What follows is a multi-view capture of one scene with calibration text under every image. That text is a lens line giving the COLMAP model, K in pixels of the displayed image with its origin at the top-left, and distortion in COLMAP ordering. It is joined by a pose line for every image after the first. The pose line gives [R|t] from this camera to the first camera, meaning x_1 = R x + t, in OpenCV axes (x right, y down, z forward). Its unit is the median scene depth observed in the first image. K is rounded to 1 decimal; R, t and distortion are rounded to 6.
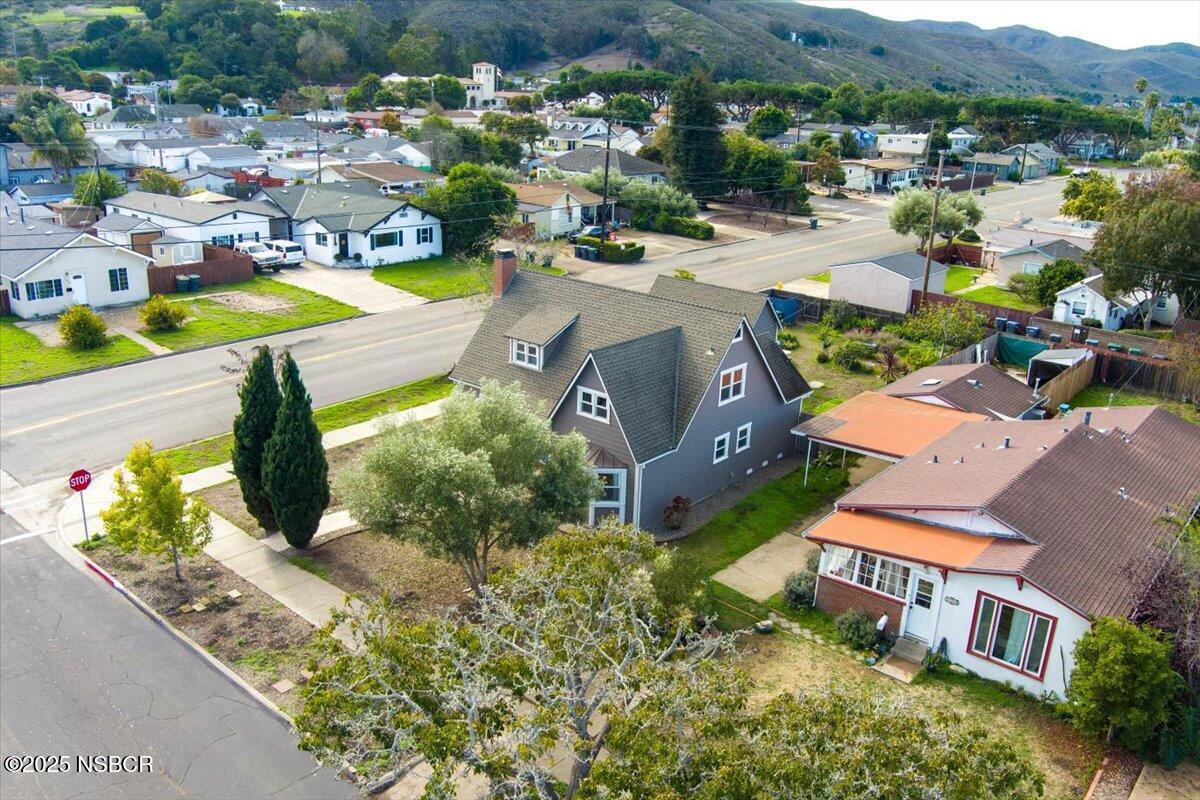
lens RADIAL K [[964.8, 0, 600.0], [0, 964.8, 400.0], [0, 0, 1]] dist [-0.060259, 0.004948]
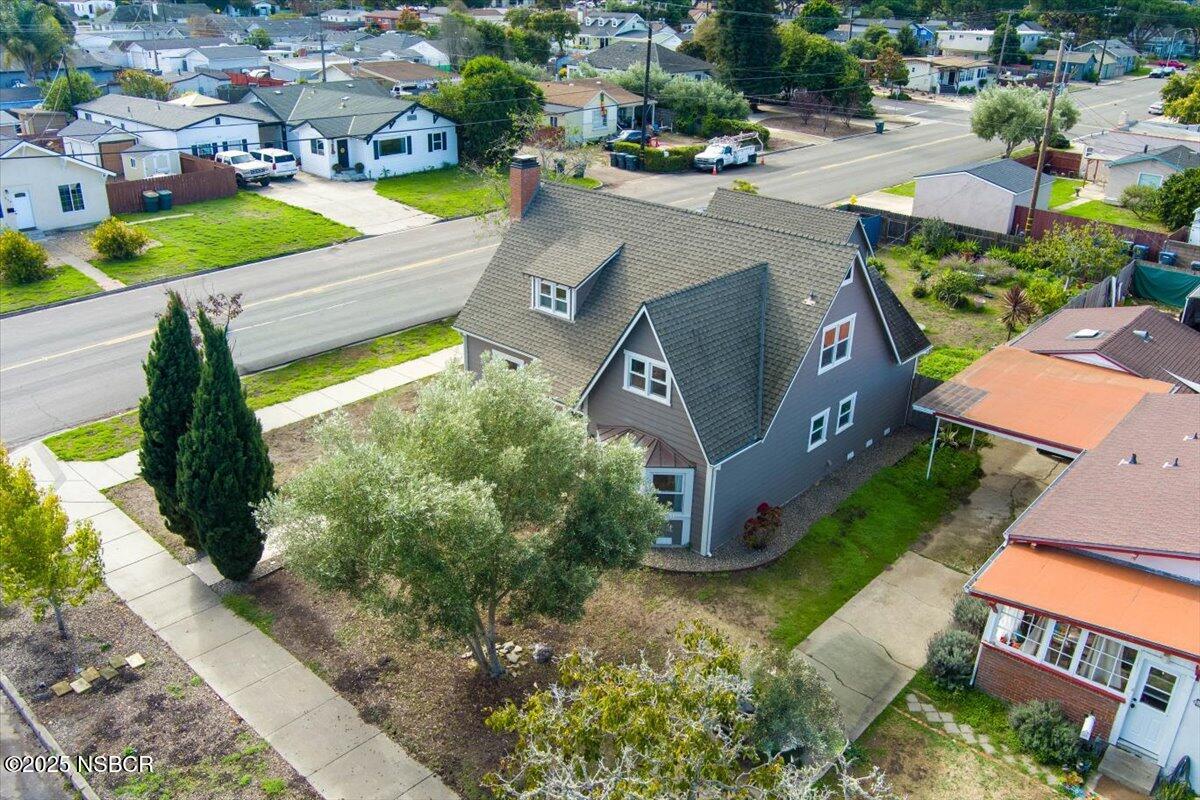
lens RADIAL K [[964.8, 0, 600.0], [0, 964.8, 400.0], [0, 0, 1]] dist [-0.060259, 0.004948]
pose [[0.999497, 0.003003, -0.031559, -0.011758], [-0.000114, 0.995837, 0.091153, -0.026776], [0.031701, -0.091104, 0.995337, 0.181198]]
